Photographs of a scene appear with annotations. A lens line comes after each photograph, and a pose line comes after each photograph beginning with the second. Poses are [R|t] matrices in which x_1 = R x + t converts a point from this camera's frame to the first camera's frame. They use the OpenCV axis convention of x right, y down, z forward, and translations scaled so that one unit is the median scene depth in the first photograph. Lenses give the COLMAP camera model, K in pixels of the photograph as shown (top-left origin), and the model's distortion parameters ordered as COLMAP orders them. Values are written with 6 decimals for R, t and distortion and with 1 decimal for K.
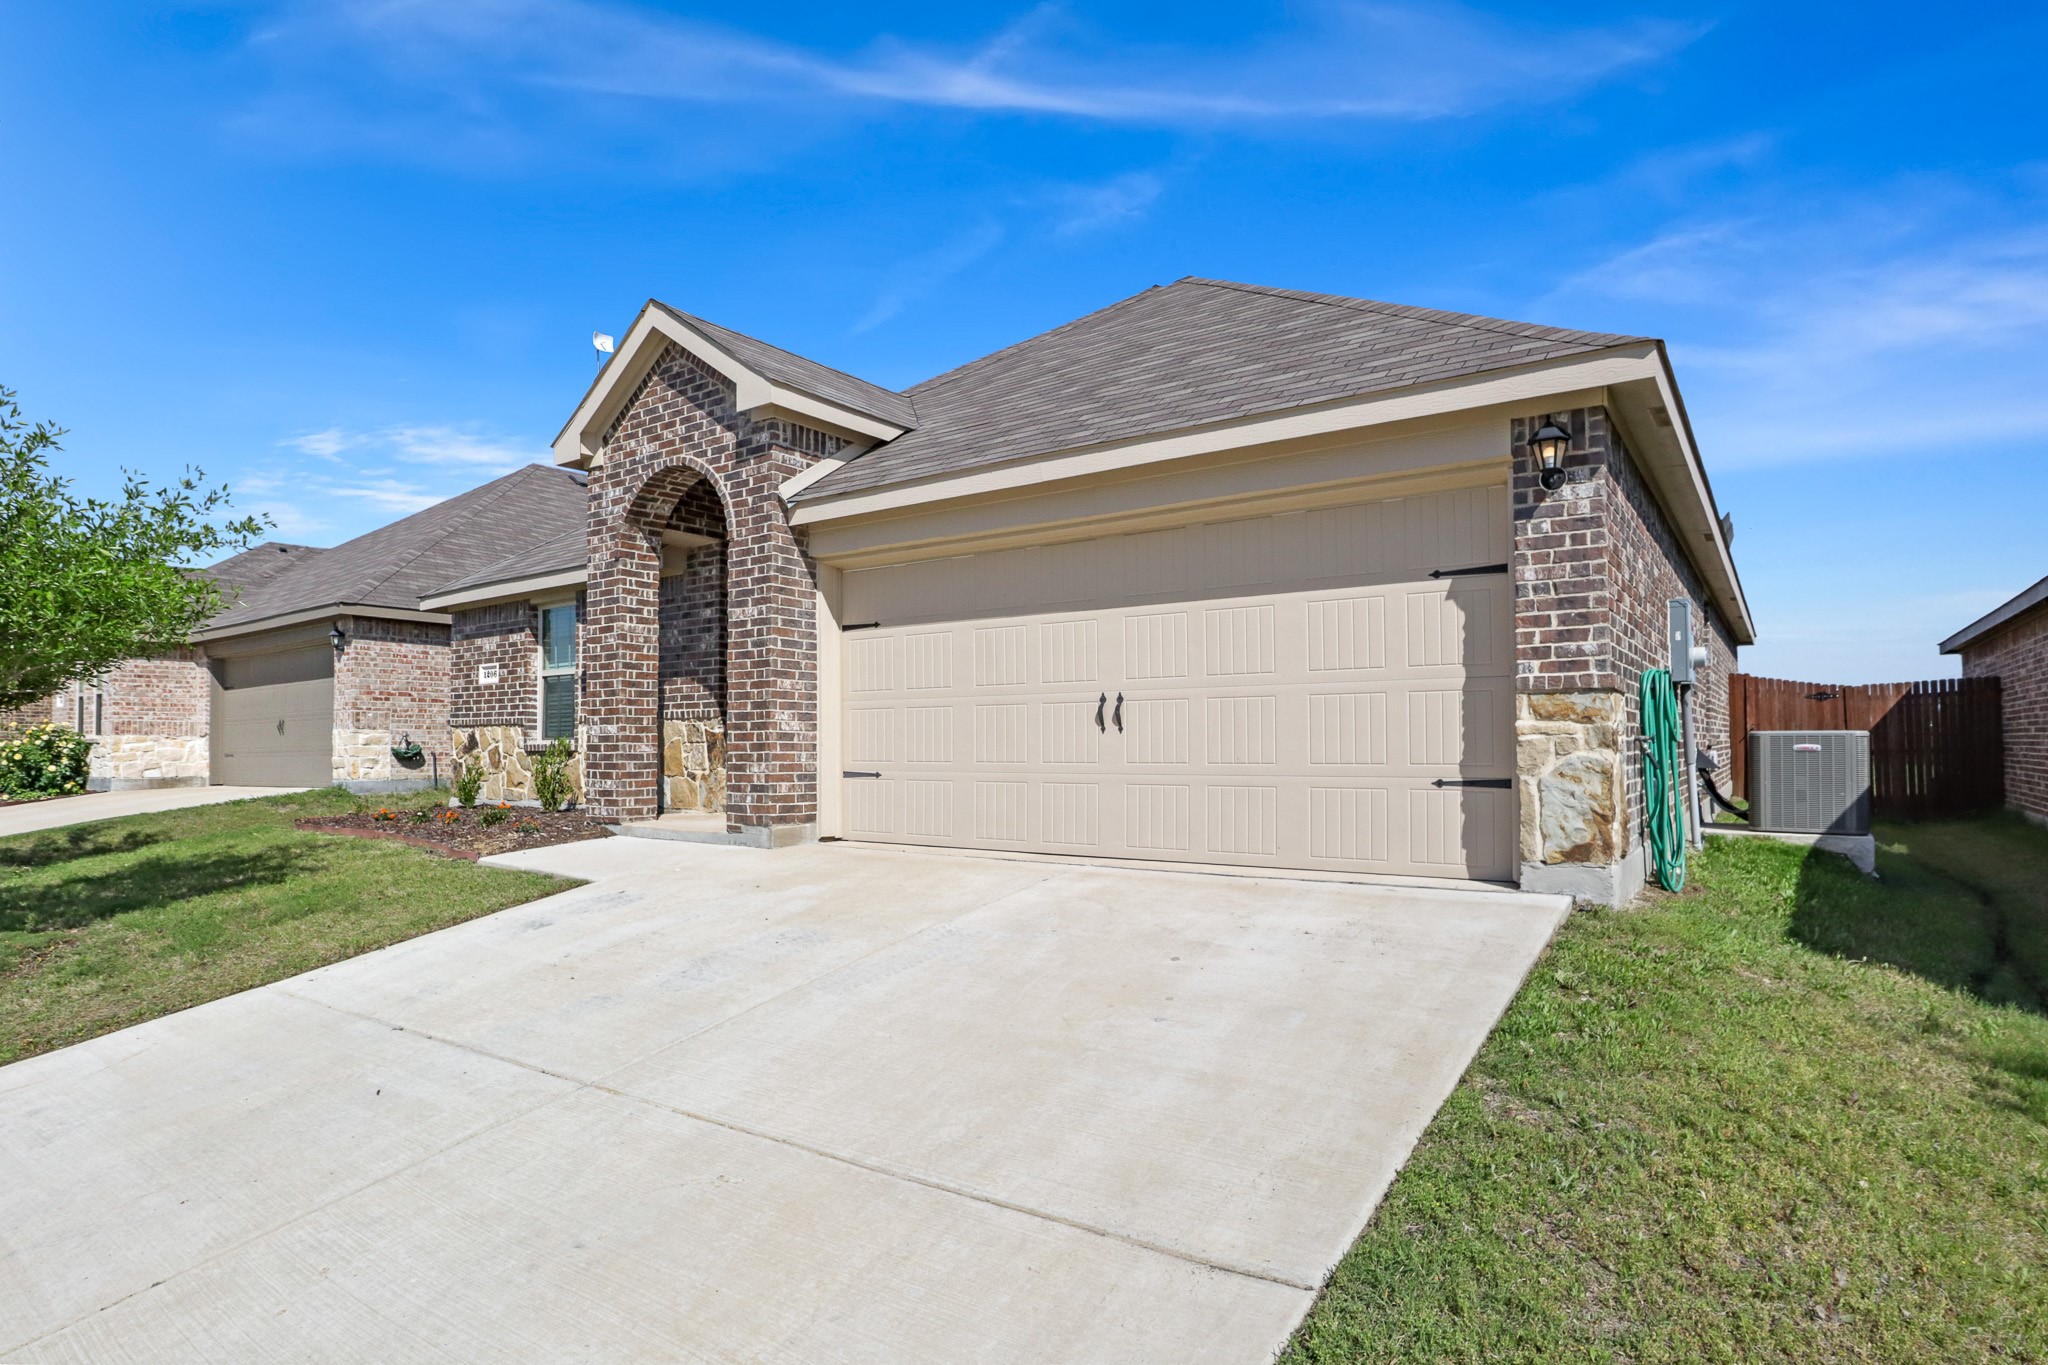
lens RADIAL K [[1080.2, 0, 996.1], [0, 1080.2, 740.2], [0, 0, 1]] dist [-0.025878, 0.007282]
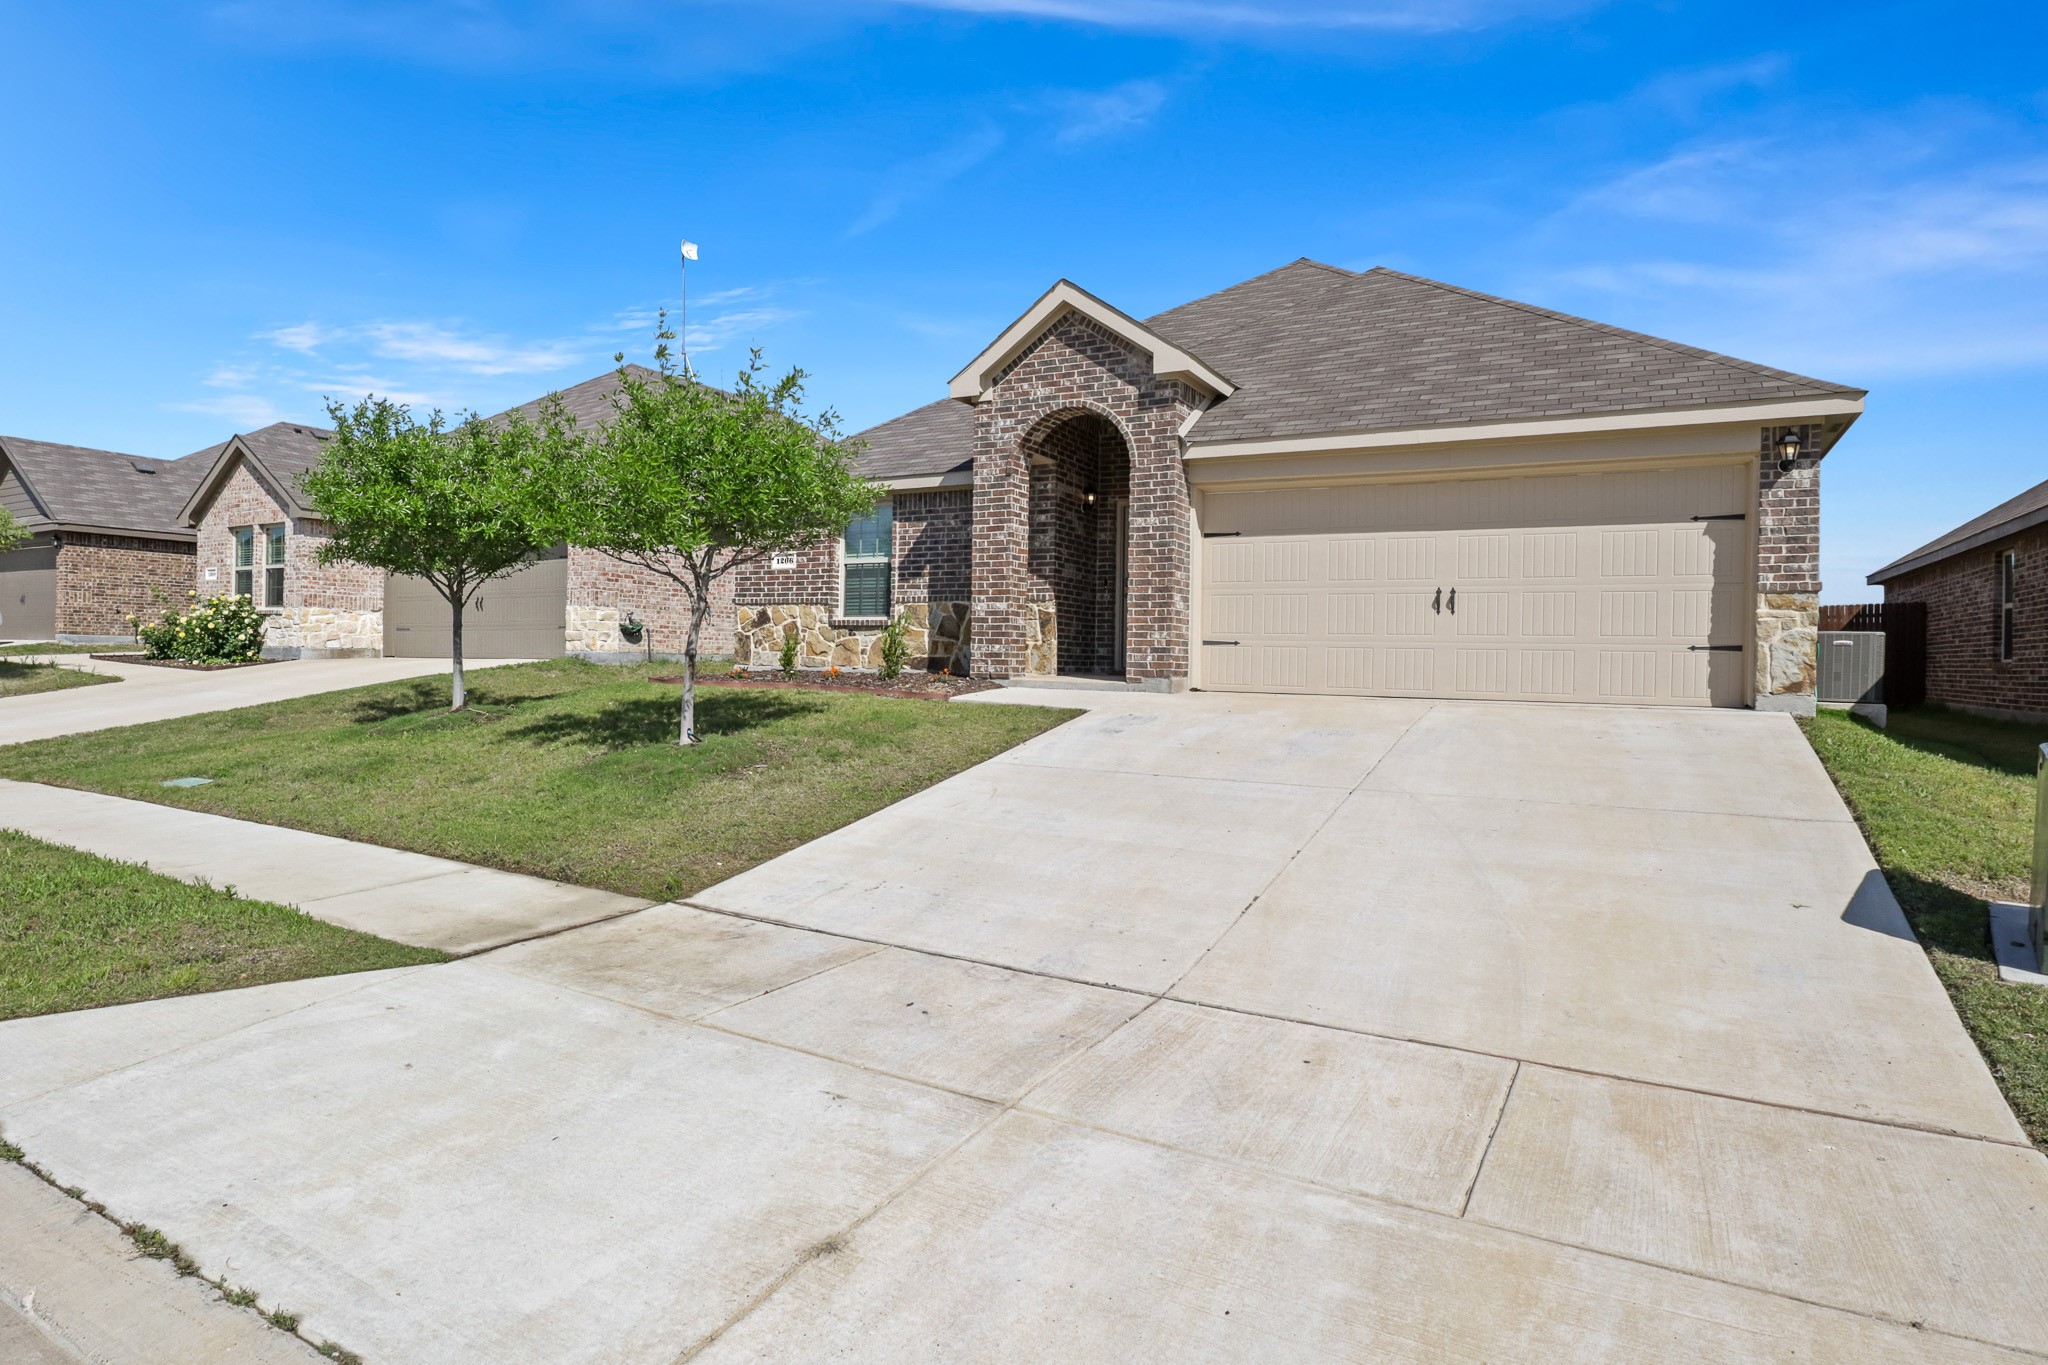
lens RADIAL K [[1080.2, 0, 1028.0], [0, 1080.2, 684.7], [0, 0, 1]] dist [-0.025878, 0.007282]
pose [[0.994411, 0.021546, 0.103355, -0.470381], [-0.025123, 0.999125, 0.033433, 0.041667], [-0.102545, -0.035842, 0.994082, -0.314126]]
